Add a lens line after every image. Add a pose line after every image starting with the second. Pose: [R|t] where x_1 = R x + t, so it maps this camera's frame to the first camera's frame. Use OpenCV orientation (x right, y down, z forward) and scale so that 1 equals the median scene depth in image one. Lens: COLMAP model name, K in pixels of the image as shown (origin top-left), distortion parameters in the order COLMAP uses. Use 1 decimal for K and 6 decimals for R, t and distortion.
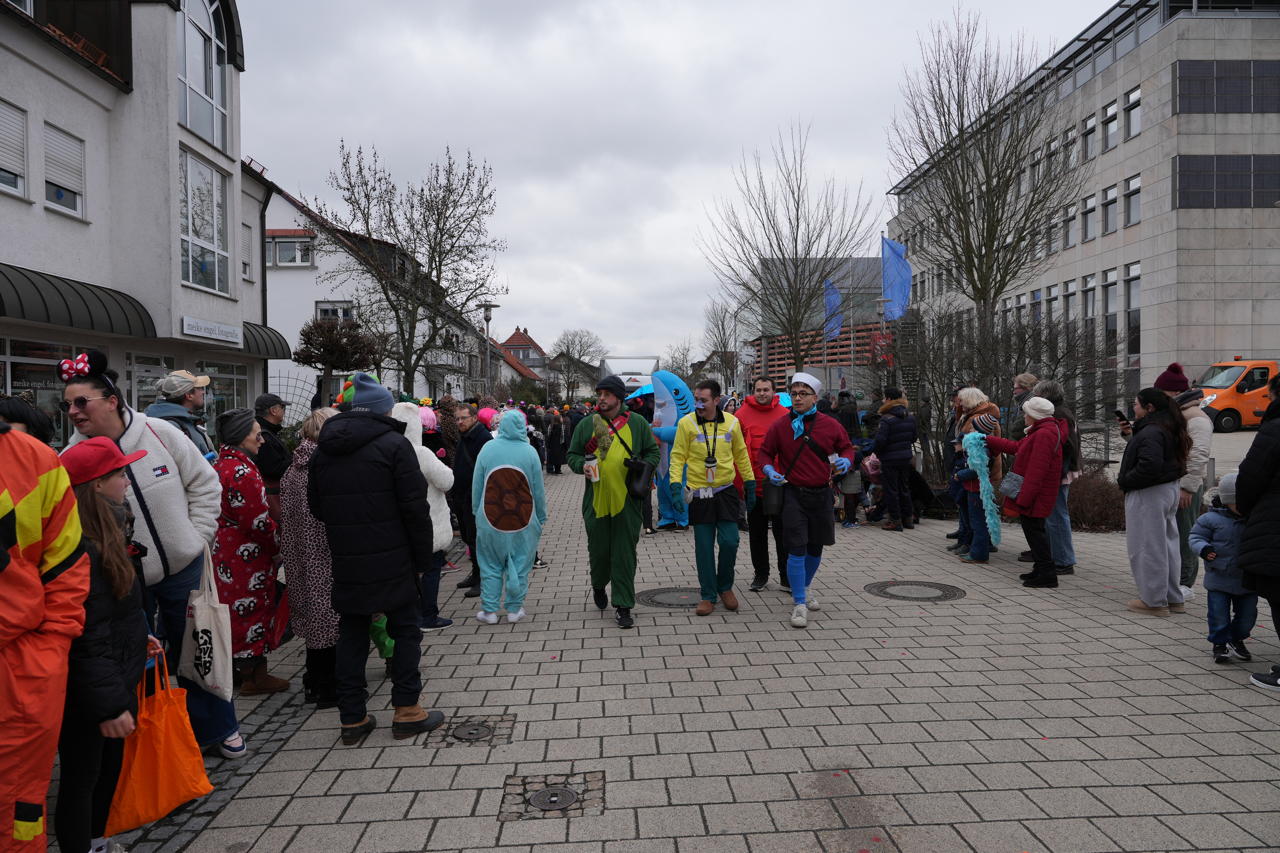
lens RADIAL K [[865.7, 0, 640.5], [0, 865.7, 421.2], [0, 0, 1]] dist [-0.004043, -0.000560]
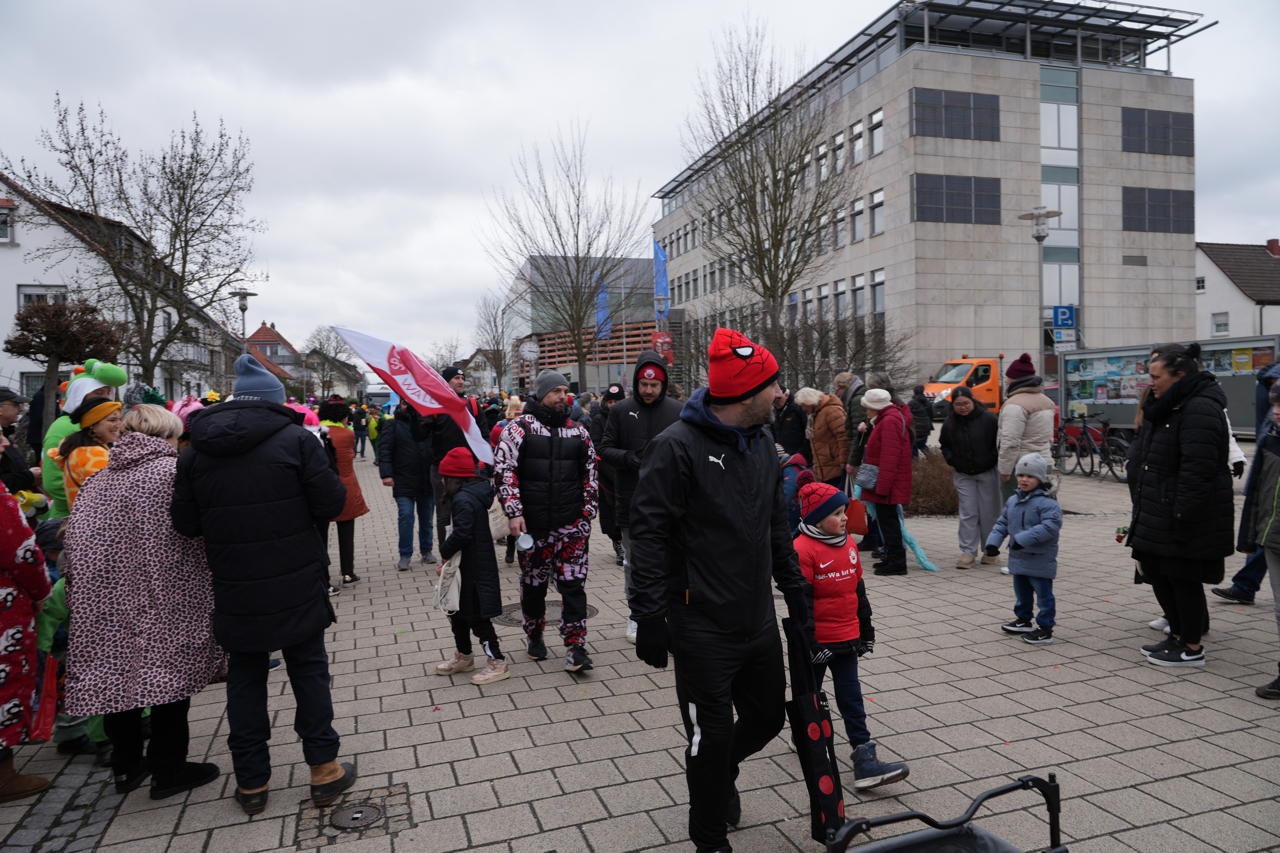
lens RADIAL K [[865.7, 0, 636.9], [0, 865.7, 417.6], [0, 0, 1]] dist [-0.004043, -0.000560]
pose [[0.963574, -0.014165, 0.267068, -0.022289], [0.014945, 0.999888, -0.000887, 0.001234], [-0.267025, 0.004846, 0.963677, 0.027411]]
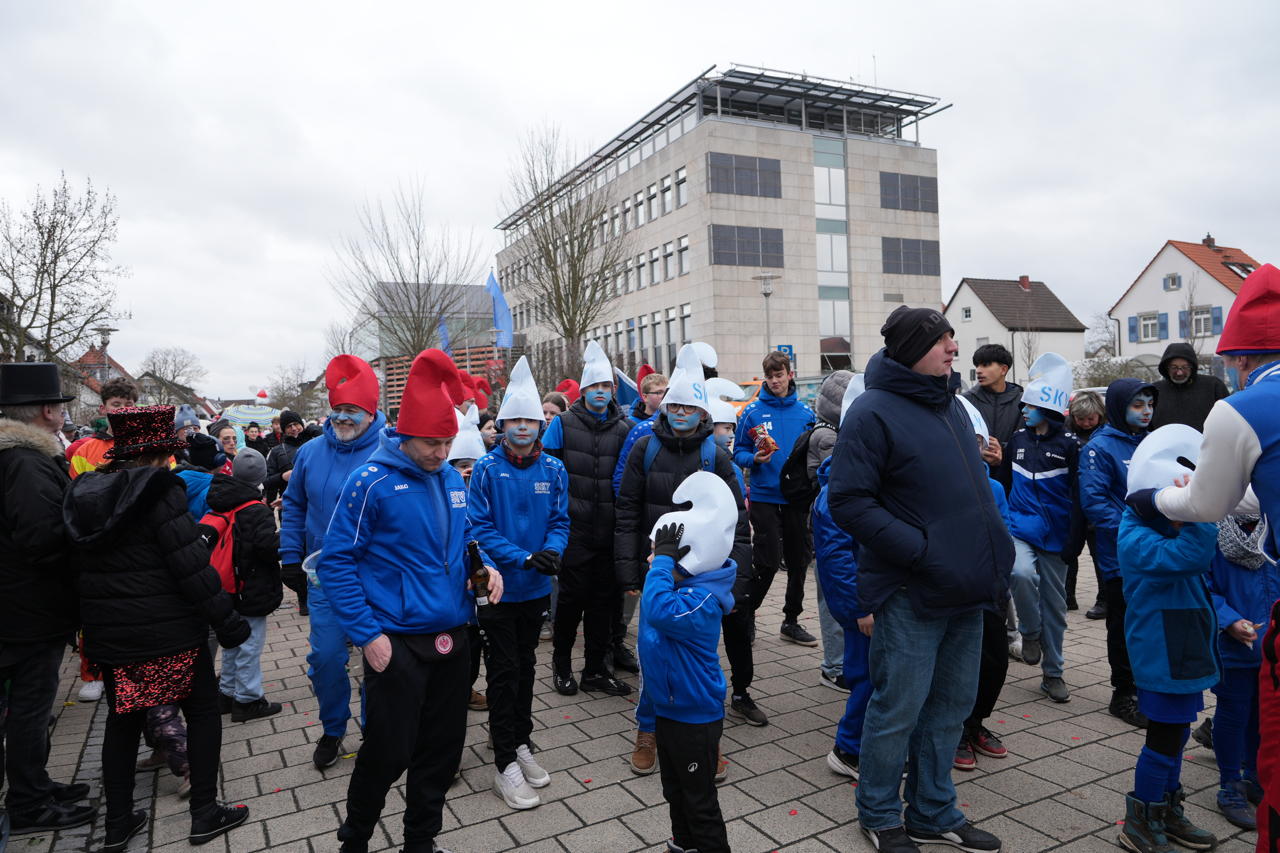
lens RADIAL K [[865.7, 0, 639.1], [0, 865.7, 422.4], [0, 0, 1]] dist [-0.004043, -0.000560]
pose [[0.905457, -0.025833, 0.423650, -0.040579], [0.034001, 0.999353, -0.011733, 0.004278], [-0.423073, 0.025028, 0.905750, -0.133351]]
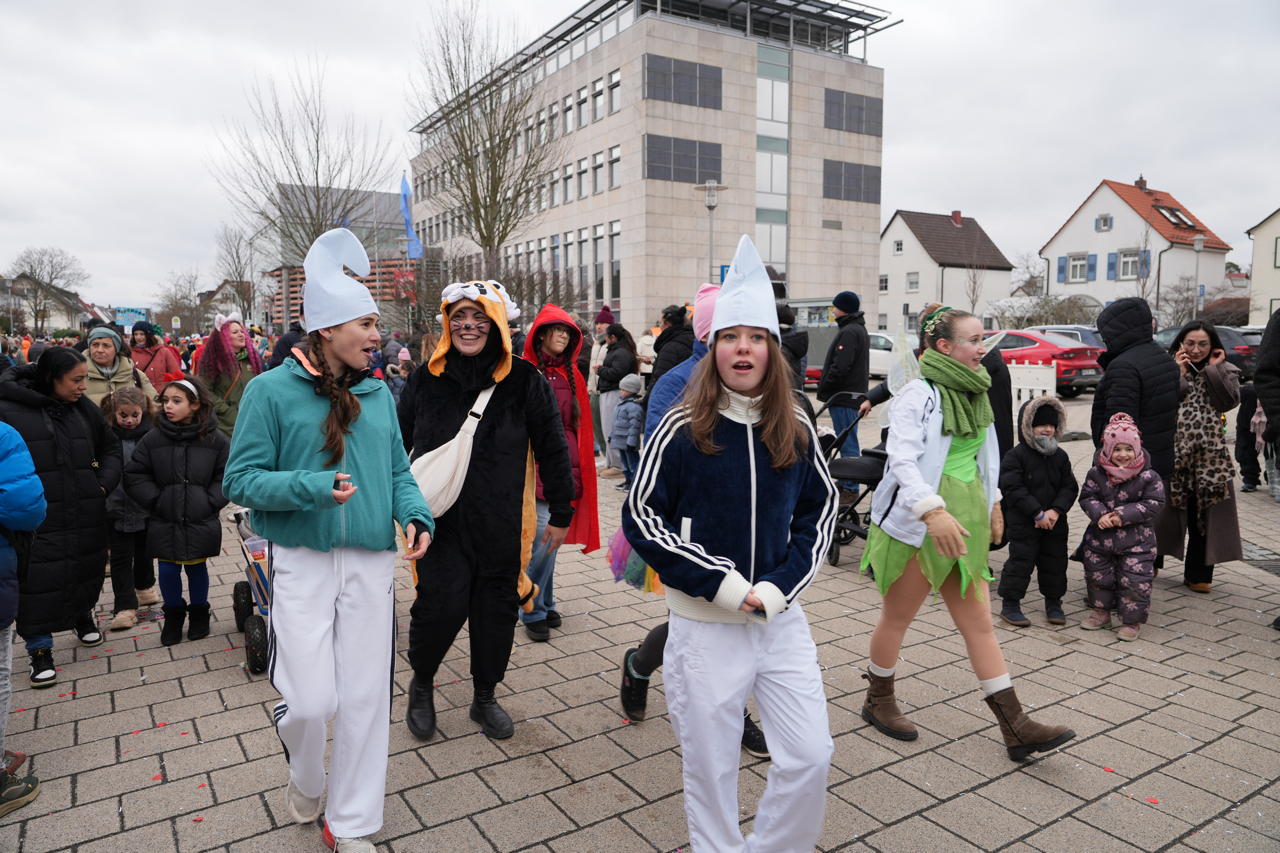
lens RADIAL K [[865.7, 0, 638.3], [0, 865.7, 419.9], [0, 0, 1]] dist [-0.004043, -0.000560]
pose [[0.863912, -0.037784, 0.502224, -0.011482], [0.001500, 0.997370, 0.072456, 0.004091], [-0.503641, -0.061843, 0.861697, -0.063282]]
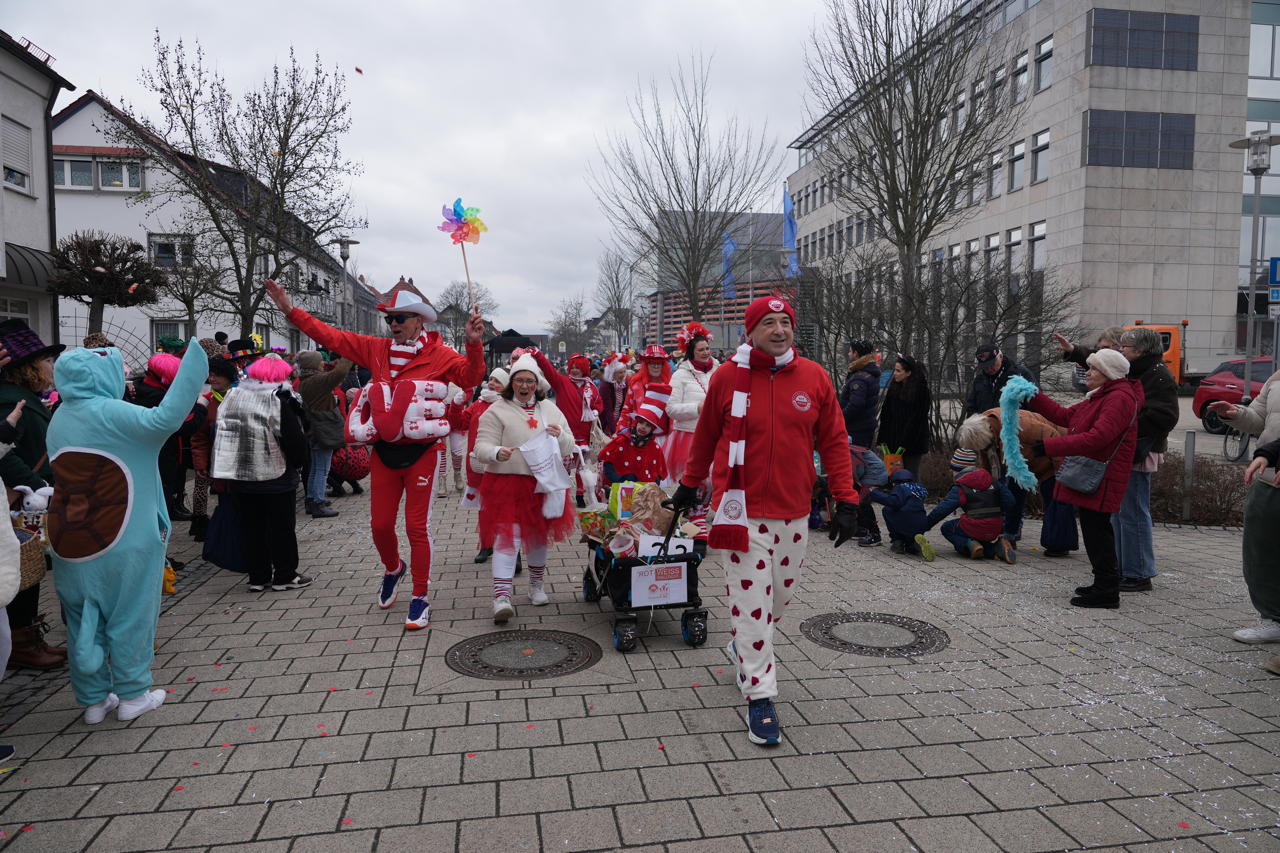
lens RADIAL K [[865.7, 0, 636.1], [0, 865.7, 419.6], [0, 0, 1]] dist [-0.004043, -0.000560]
pose [[0.993163, 0.009889, 0.116313, 0.012856], [-0.015309, 0.998834, 0.045795, 0.000533], [-0.115725, -0.047263, 0.992156, 0.087725]]
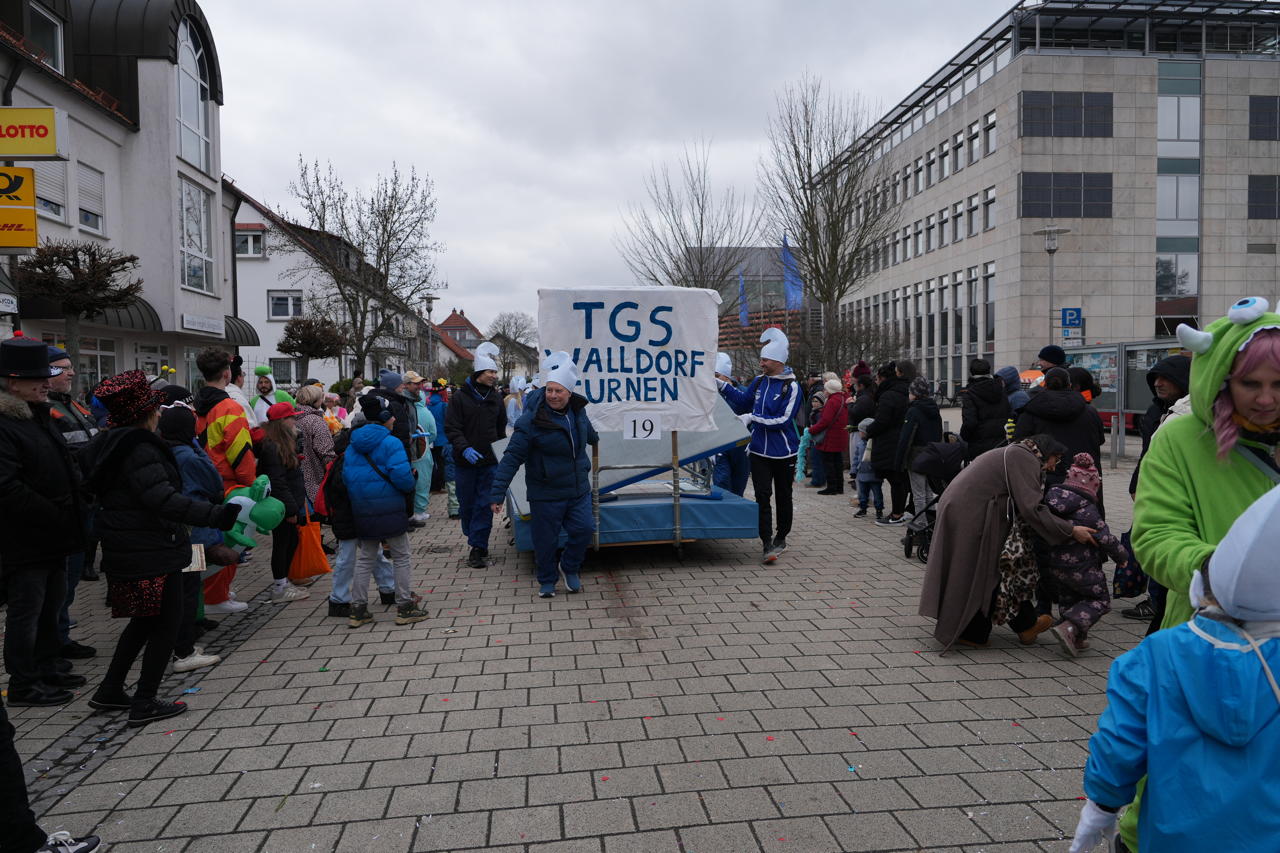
lens RADIAL K [[865.7, 0, 642.8], [0, 865.7, 421.9], [0, 0, 1]] dist [-0.004043, -0.000560]
pose [[0.997321, -0.004627, 0.073001, 0.018147], [0.002843, 0.999695, 0.024526, 0.002529], [-0.073092, -0.024253, 0.997030, -0.146749]]
